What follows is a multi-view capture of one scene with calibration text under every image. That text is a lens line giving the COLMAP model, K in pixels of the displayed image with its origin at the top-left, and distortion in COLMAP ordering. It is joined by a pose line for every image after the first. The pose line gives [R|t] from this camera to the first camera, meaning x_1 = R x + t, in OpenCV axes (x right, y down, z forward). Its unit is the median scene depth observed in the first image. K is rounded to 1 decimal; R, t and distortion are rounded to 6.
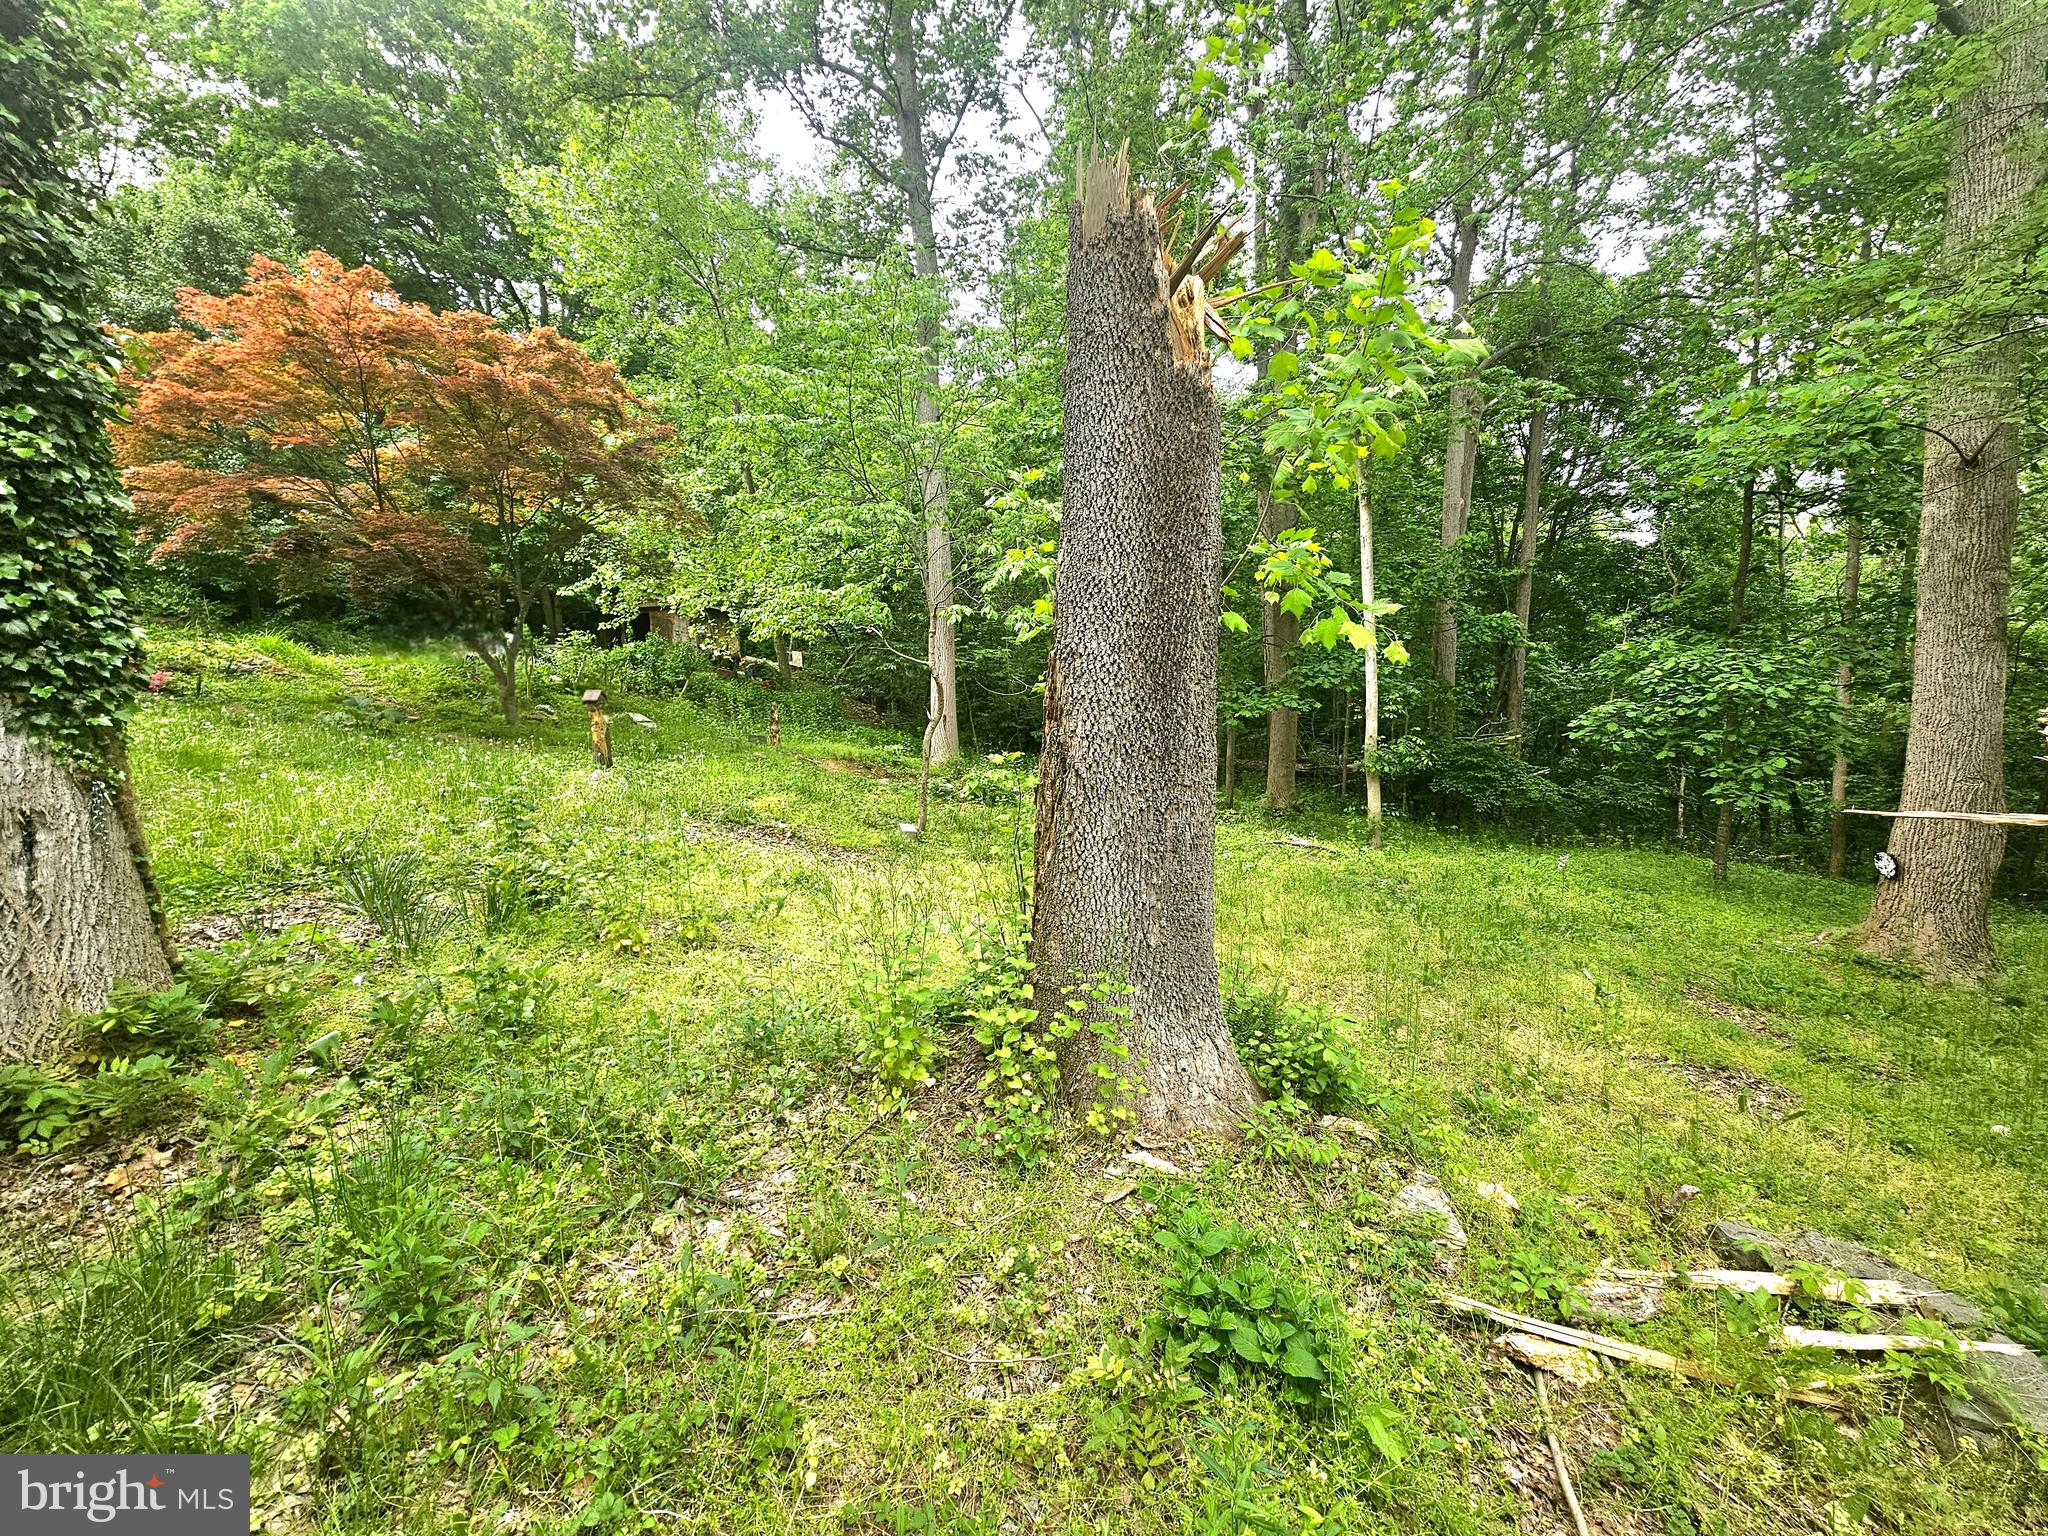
lens RADIAL K [[838.4, 0, 1016.2], [0, 838.4, 762.8], [0, 0, 1]] dist [0.001037, 0.000394]
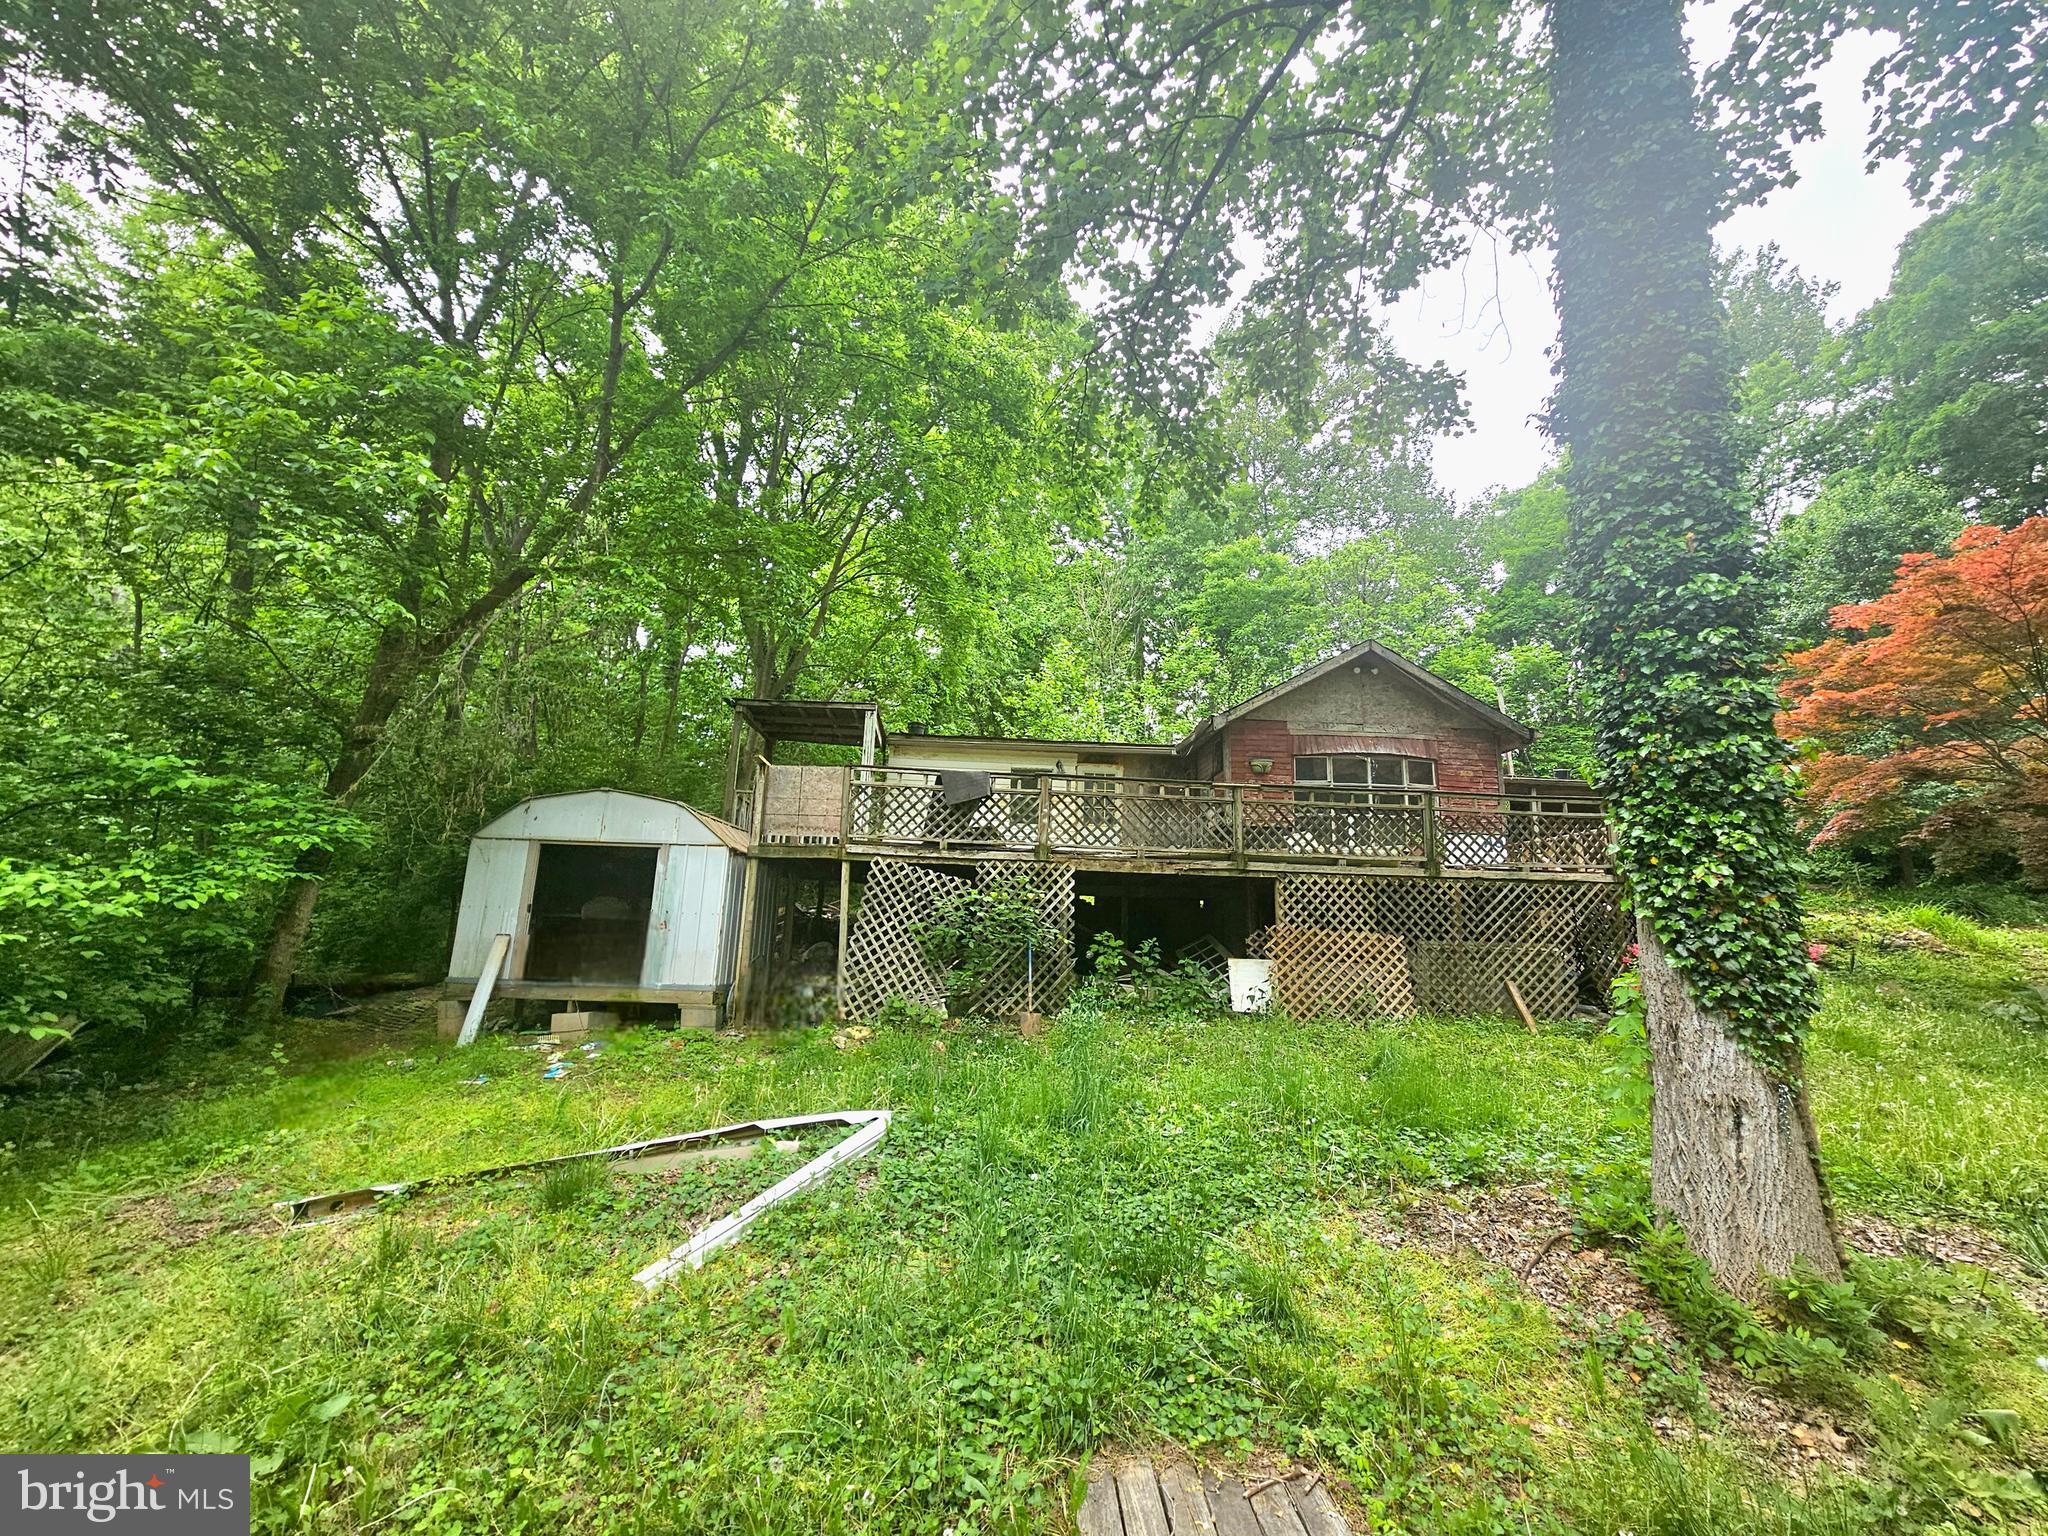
lens RADIAL K [[838.4, 0, 1023.2], [0, 838.4, 758.5], [0, 0, 1]] dist [0.001037, 0.000394]
pose [[0.033274, -0.151126, -0.987954, 0.217395], [-0.141477, 0.977836, -0.154343, -0.103138], [0.989382, 0.144908, 0.011155, -0.241013]]
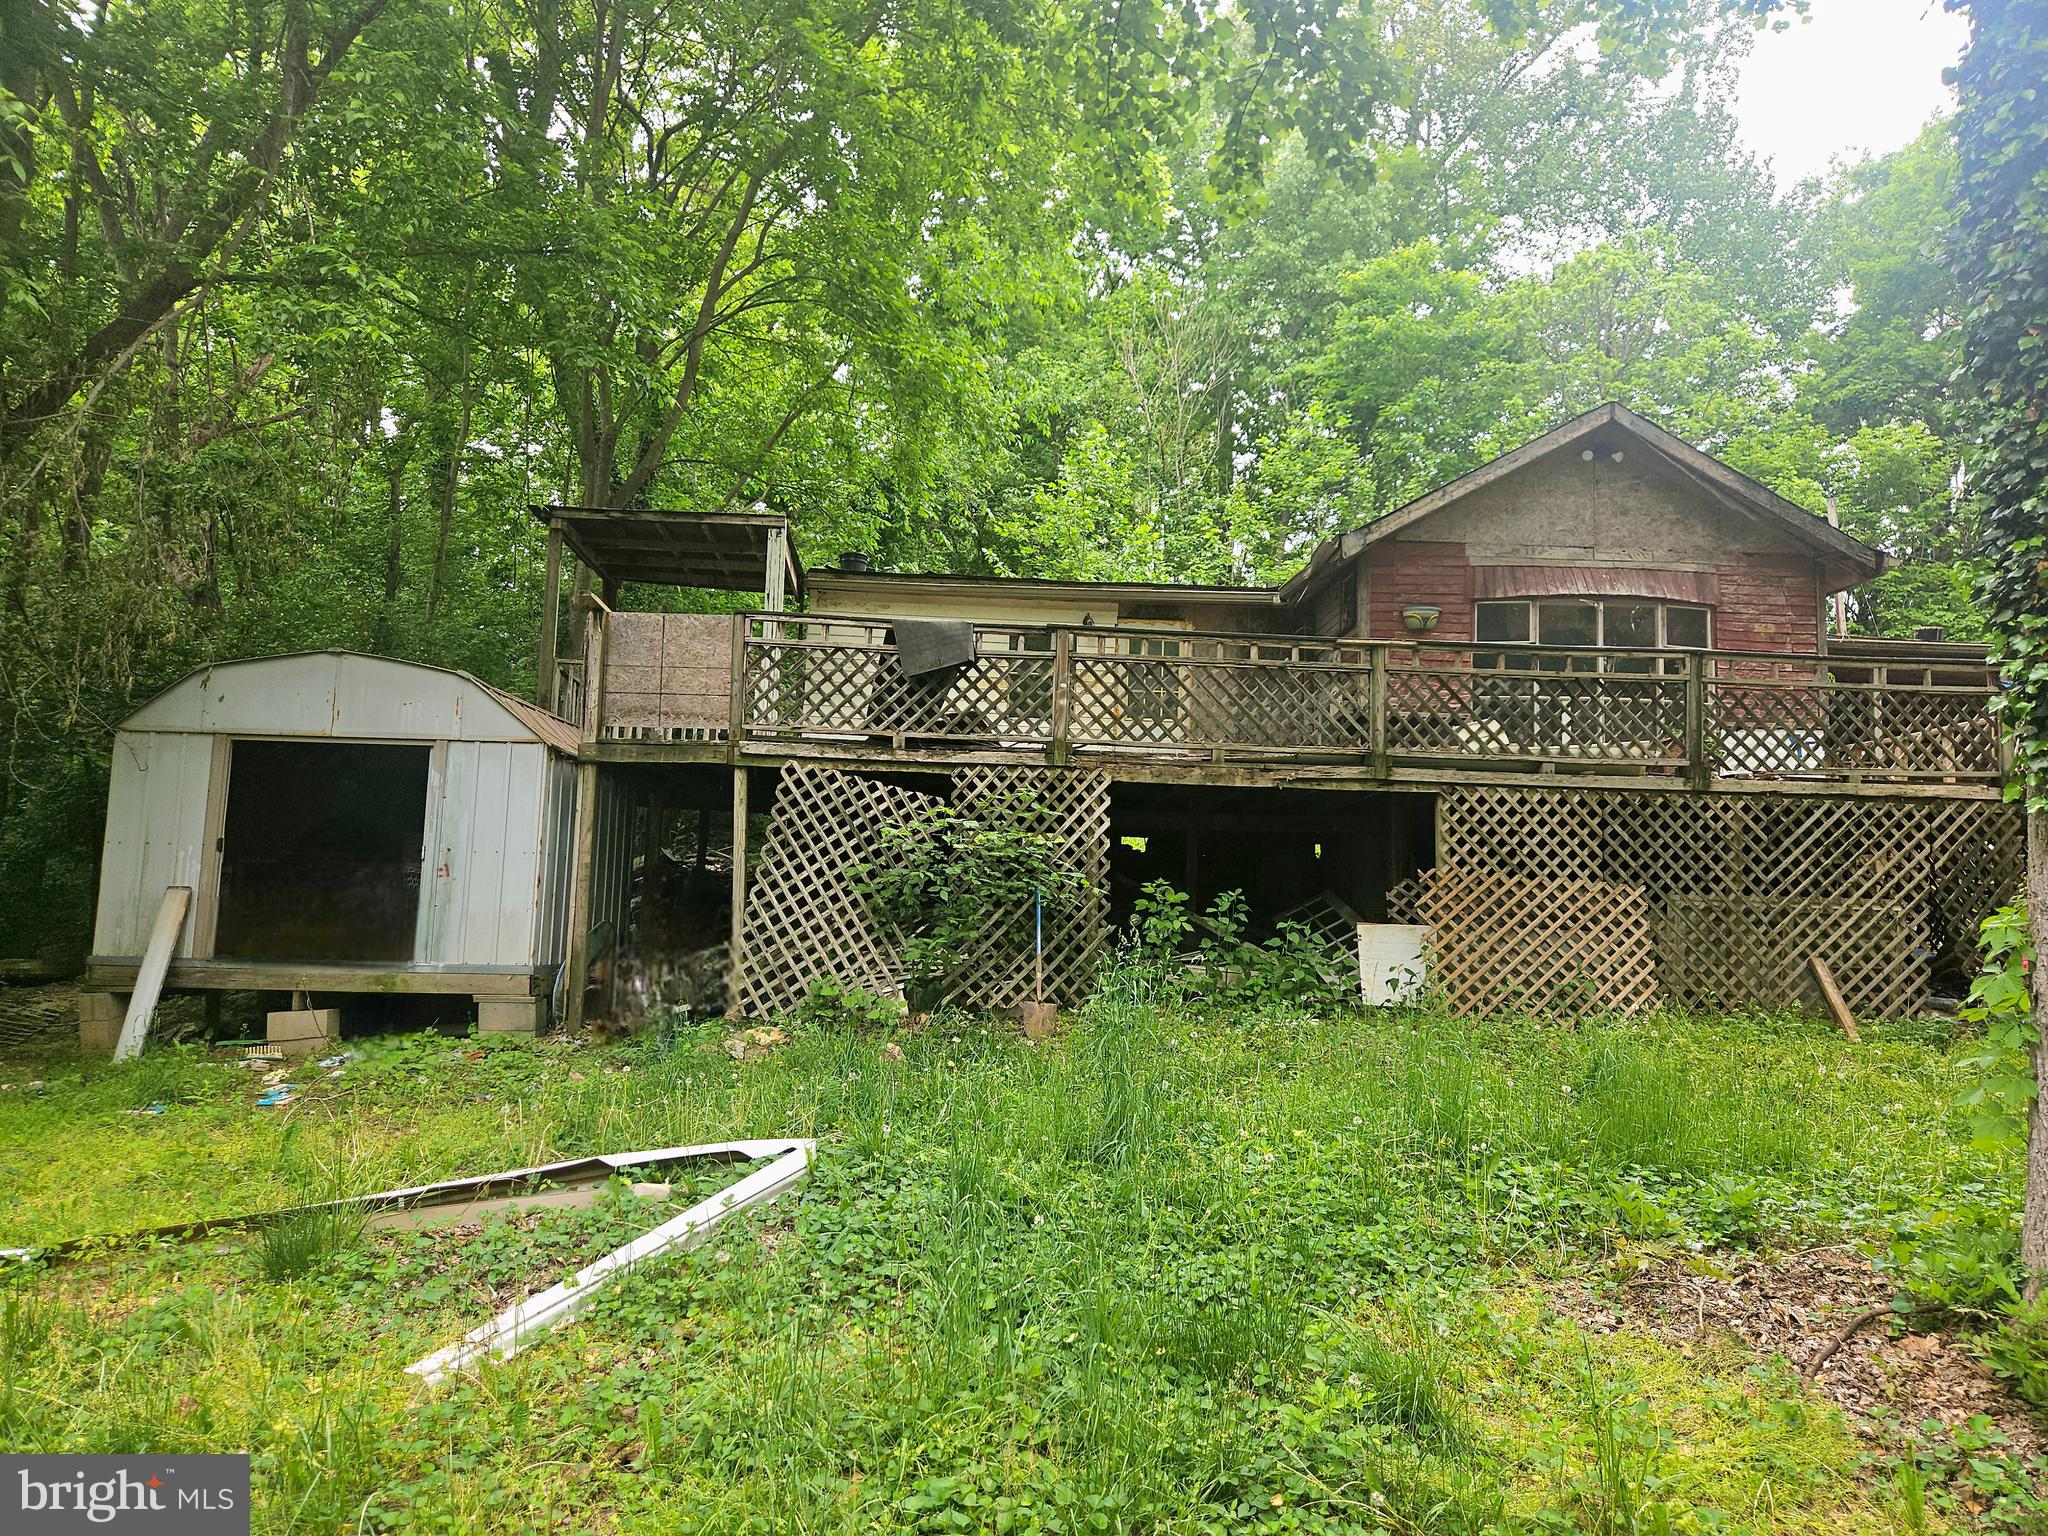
lens RADIAL K [[1363.5, 0, 1031.1], [0, 1363.5, 766.4], [0, 0, 1]] dist [0.068084, -0.047736]
pose [[0.031668, -0.051586, -0.998166, 0.211038], [-0.137901, 0.988891, -0.055482, -0.036101], [0.989940, 0.139405, 0.024202, -0.216803]]
